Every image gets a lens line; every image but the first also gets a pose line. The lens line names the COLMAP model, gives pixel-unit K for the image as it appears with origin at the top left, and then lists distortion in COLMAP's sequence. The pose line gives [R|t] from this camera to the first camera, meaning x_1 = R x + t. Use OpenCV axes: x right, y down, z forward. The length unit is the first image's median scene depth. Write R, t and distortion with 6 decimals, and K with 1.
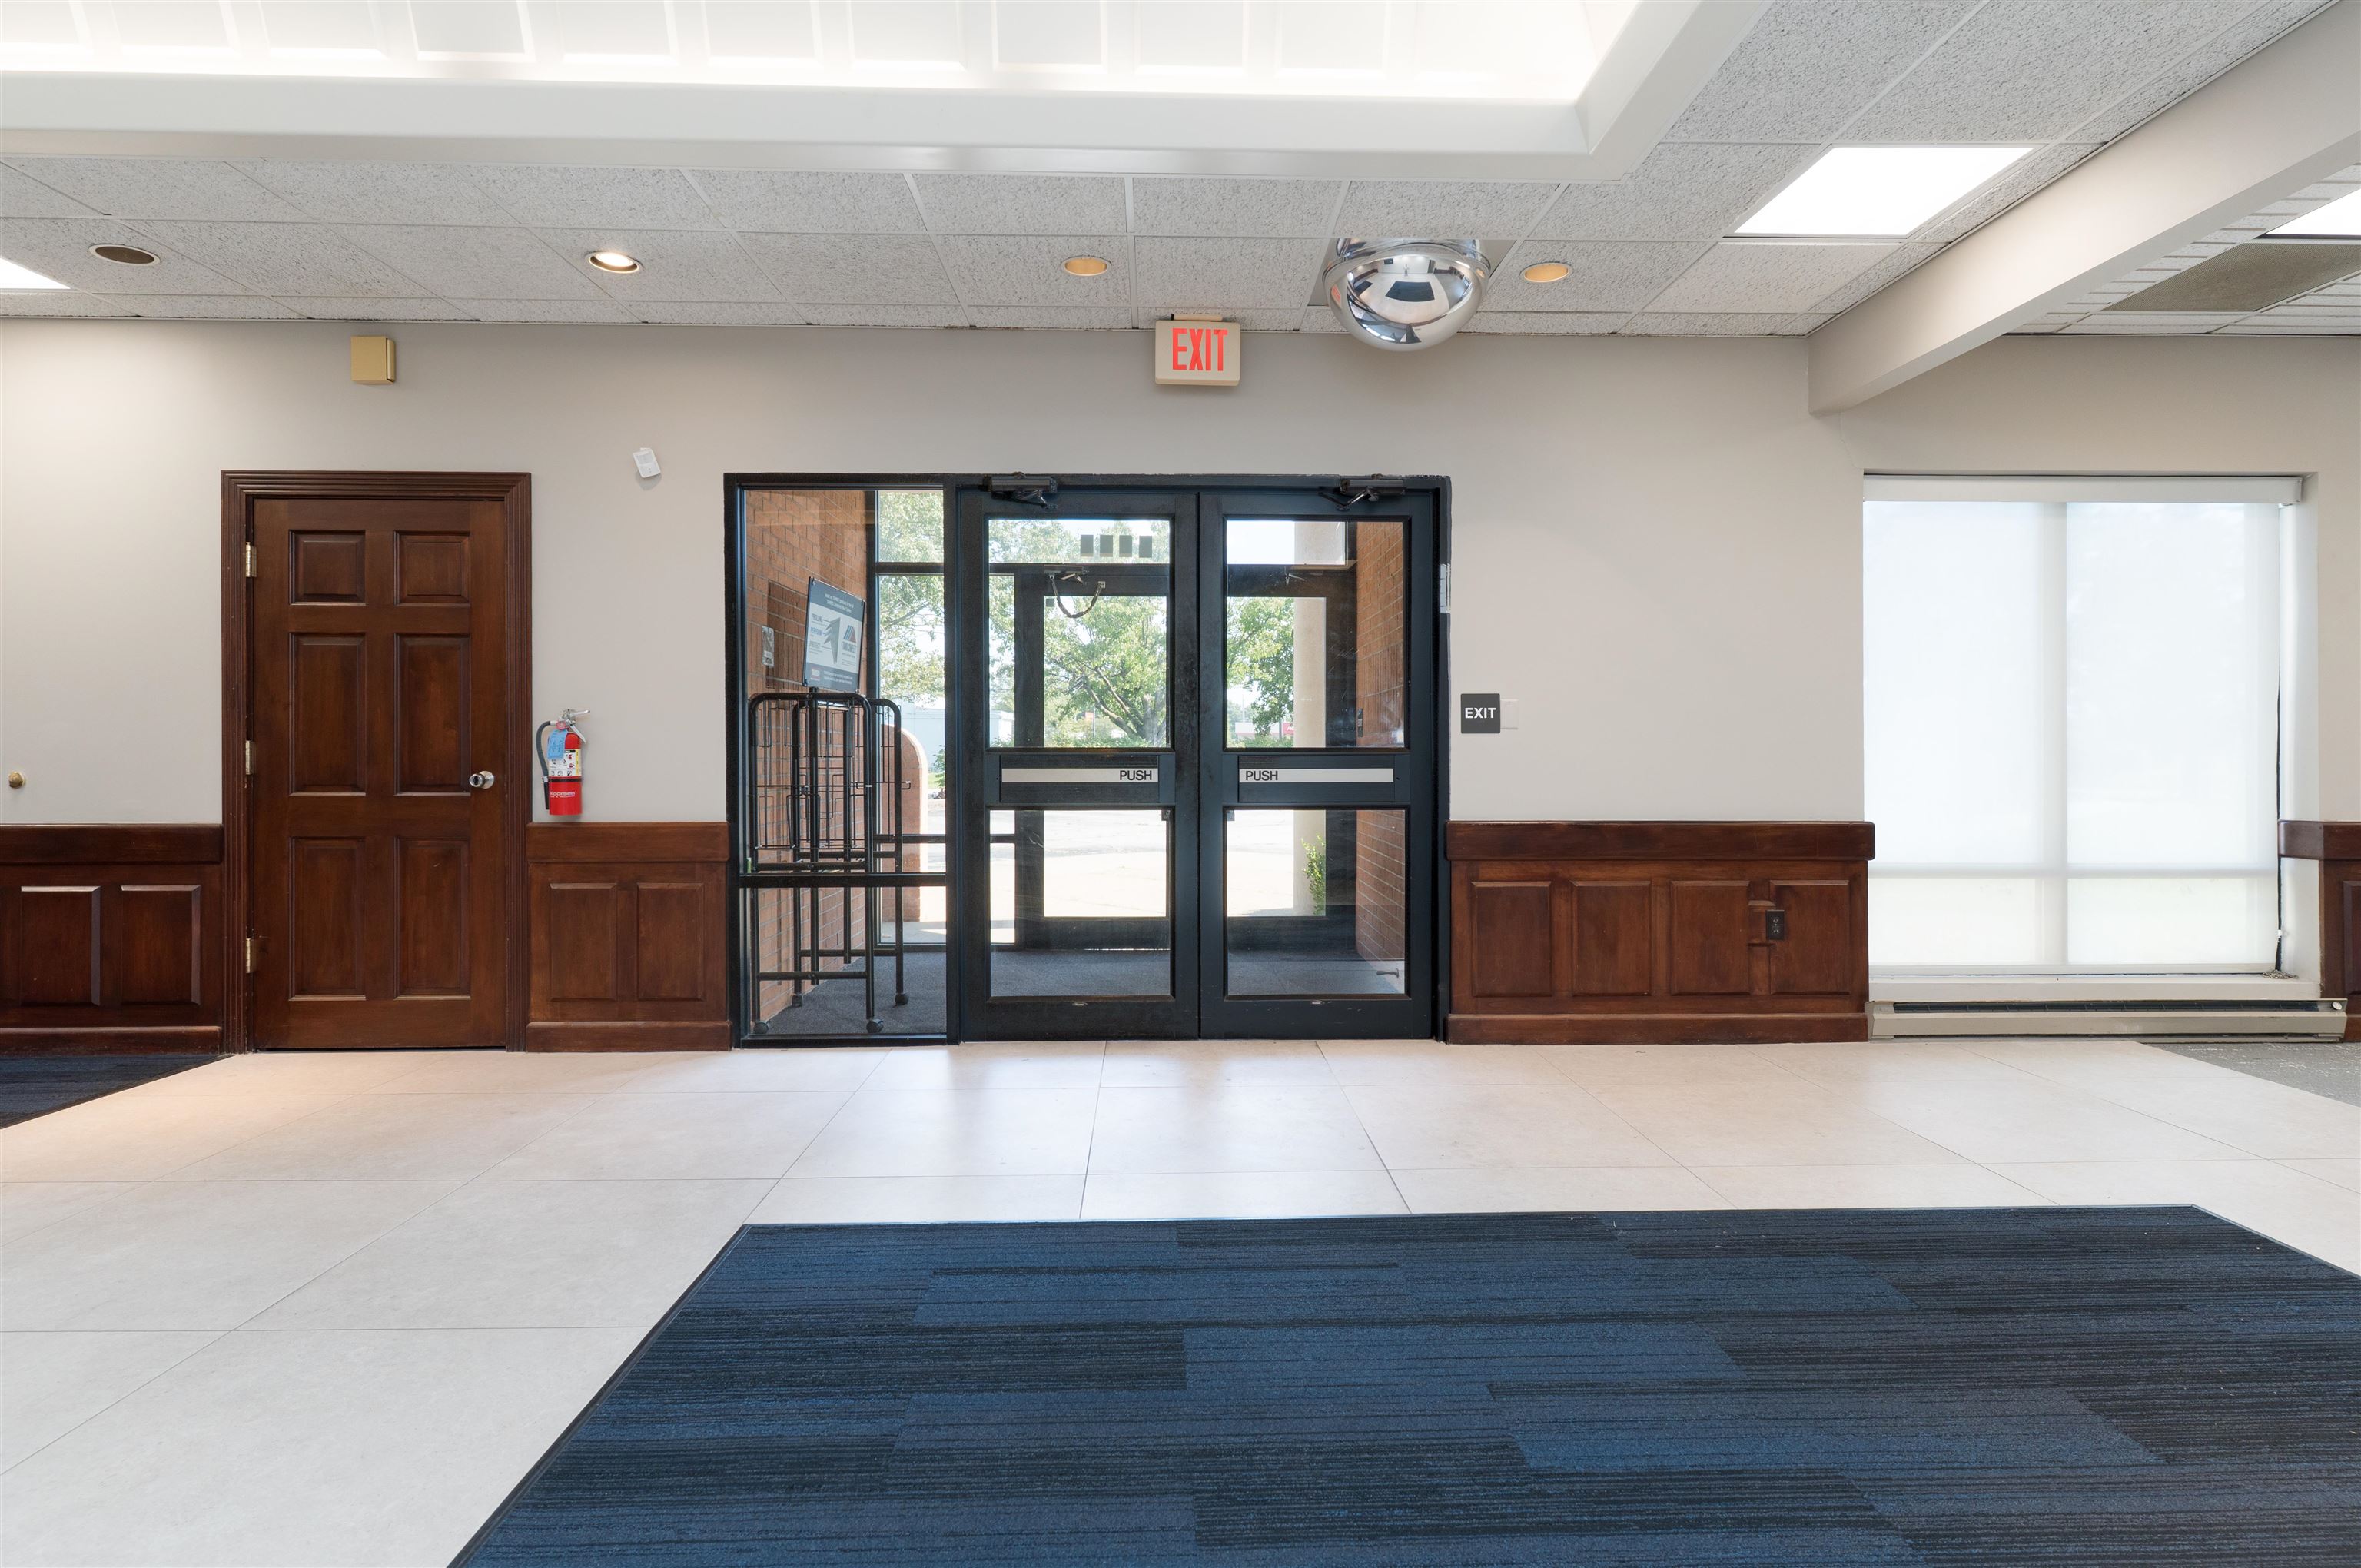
lens RADIAL K [[1186.5, 0, 1208.4], [0, 1186.5, 745.8], [0, 0, 1]] dist [0.004852, 0.000052]
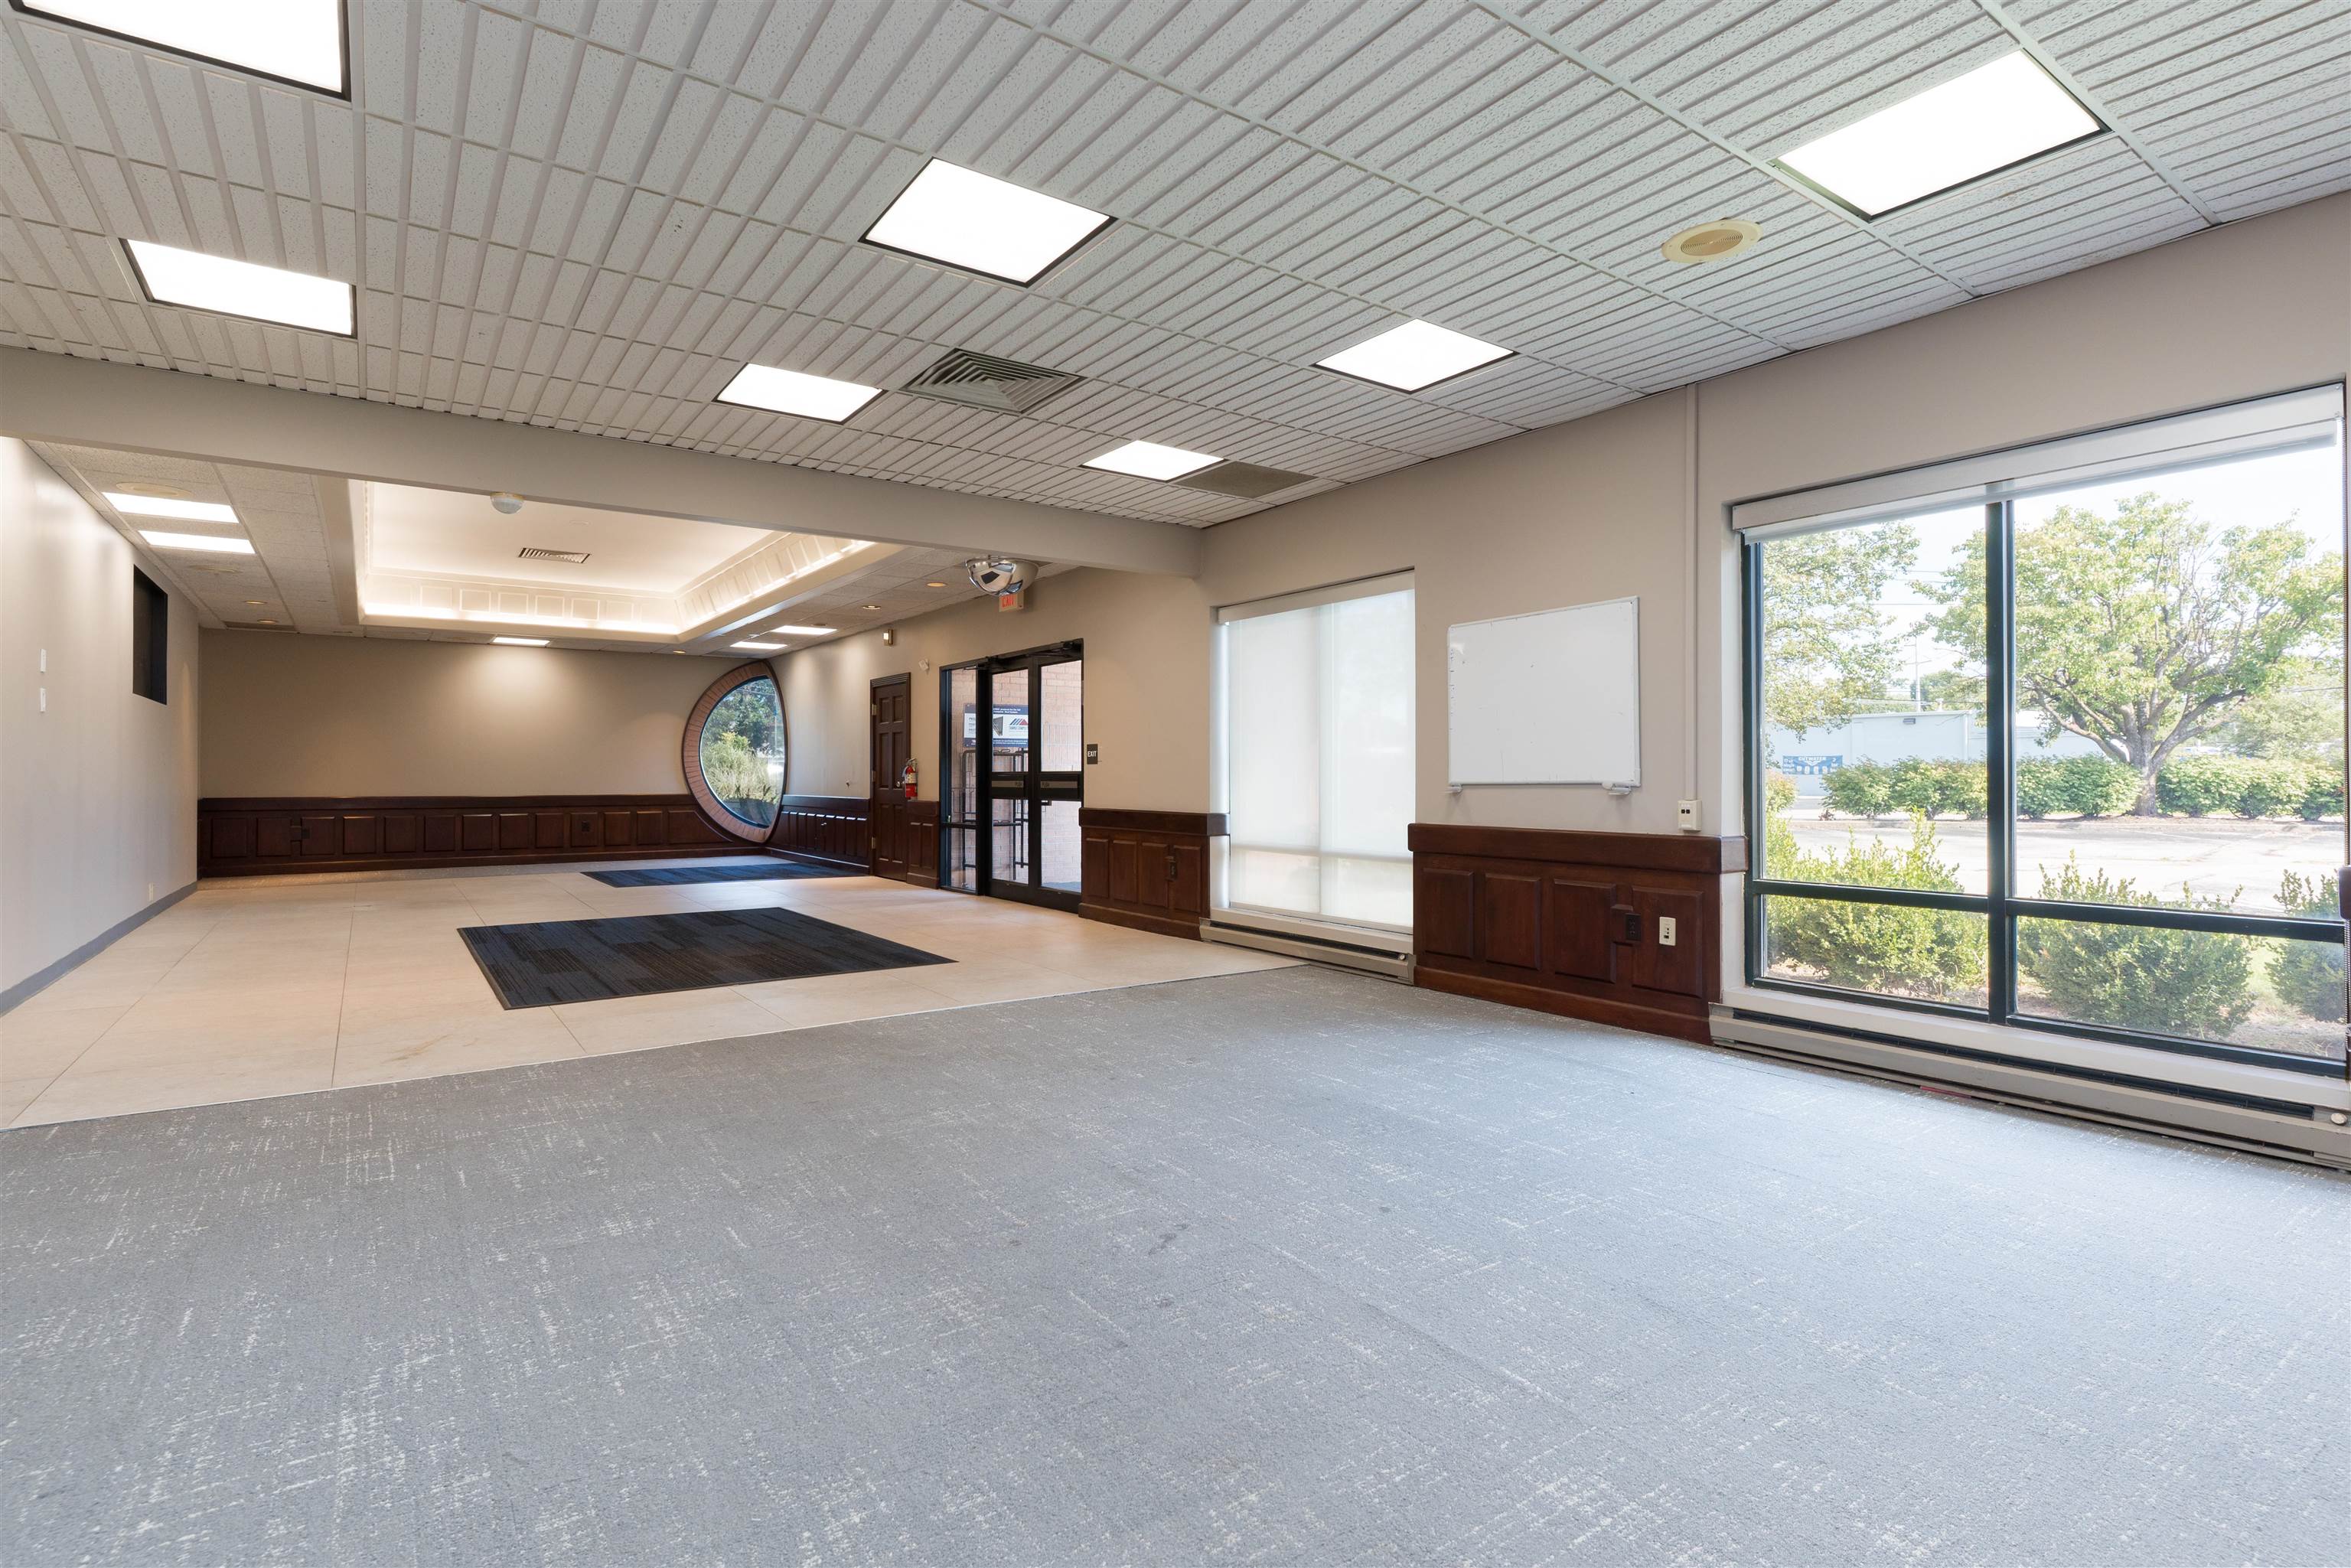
lens RADIAL K [[1119.1, 0, 1201.5], [0, 1119.1, 768.8], [0, 0, 1]] dist [-0.000044, 0.001621]
pose [[0.570615, -0.005733, -0.821198, 1.926949], [0.005965, 0.999978, -0.002837, 0.003863], [0.821196, -0.003280, 0.570637, 0.076856]]
